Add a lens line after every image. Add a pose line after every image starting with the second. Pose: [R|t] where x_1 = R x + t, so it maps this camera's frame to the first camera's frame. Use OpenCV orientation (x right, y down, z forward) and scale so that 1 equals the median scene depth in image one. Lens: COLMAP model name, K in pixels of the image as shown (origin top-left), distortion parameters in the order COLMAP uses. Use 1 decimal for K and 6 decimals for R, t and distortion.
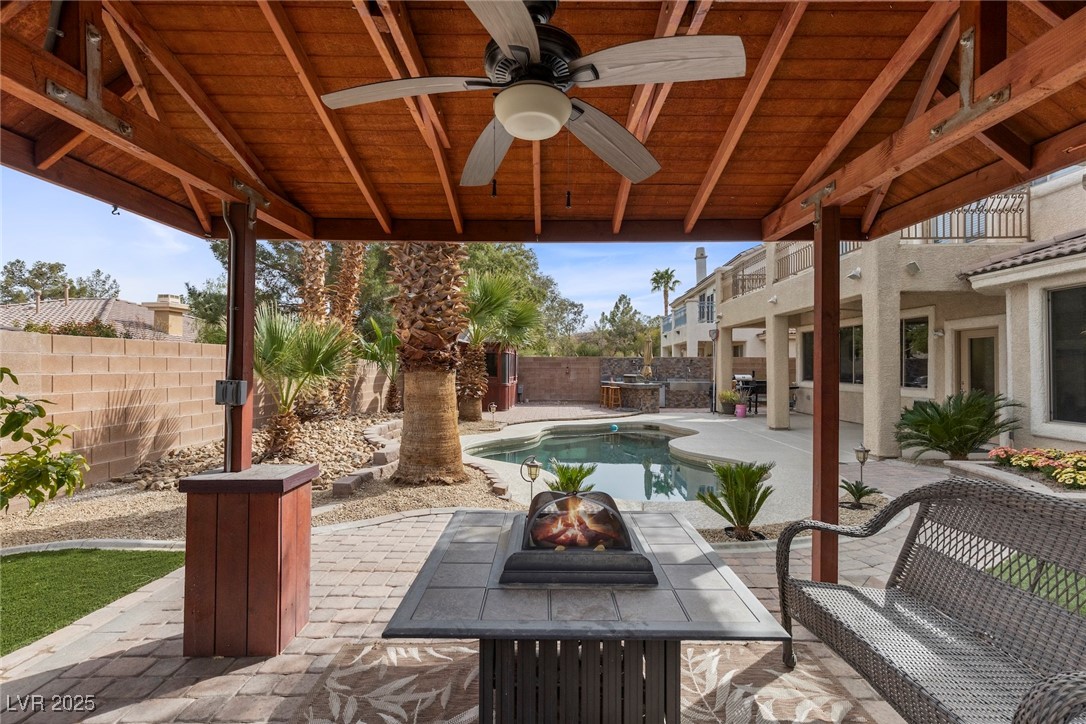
lens RADIAL K [[485.4, 0, 543.0], [0, 485.4, 362.0], [0, 0, 1]] dist [-0.002428, -0.000277]
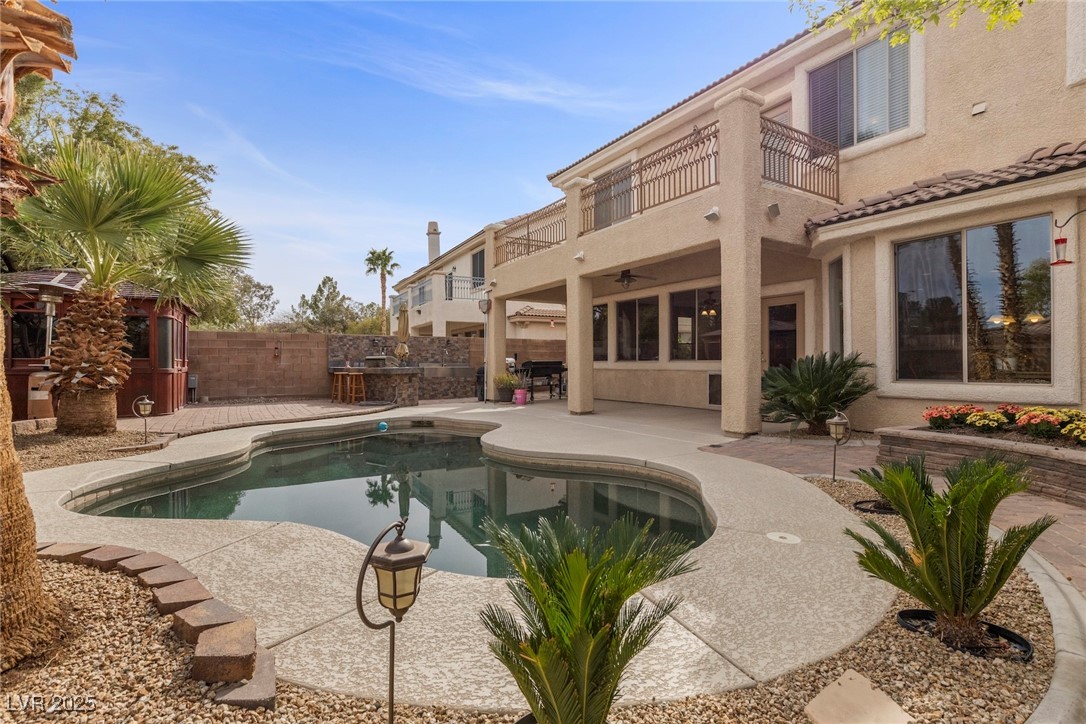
lens RADIAL K [[499.5, 0, 543.0], [0, 499.5, 362.0], [0, 0, 1]] dist [-0.000163, 0.000122]
pose [[0.831531, -0.002549, 0.555472, -0.034719], [0.000997, 0.999995, 0.003096, 0.035089], [-0.555477, -0.002021, 0.831530, 0.242648]]
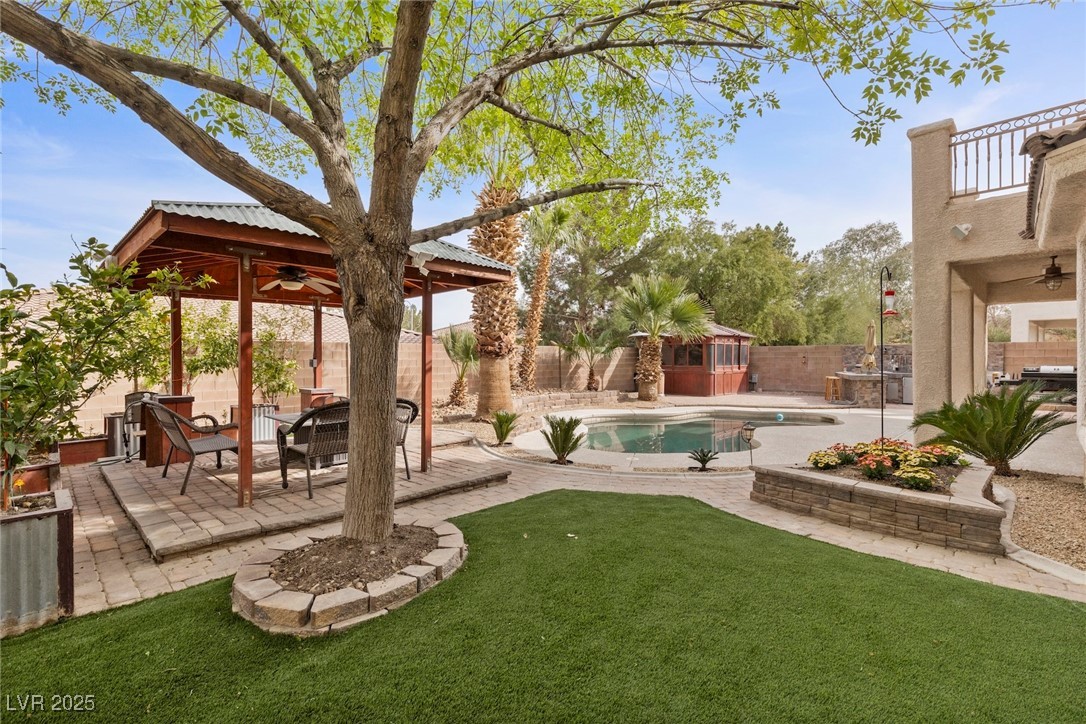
lens RADIAL K [[485.4, 0, 543.0], [0, 485.4, 362.0], [0, 0, 1]] dist [-0.002428, -0.000277]
pose [[0.720811, 0.002260, -0.693128, 0.408909], [0.010098, 0.999854, 0.013761, 0.003963], [0.693058, -0.016919, 0.720683, -0.044463]]
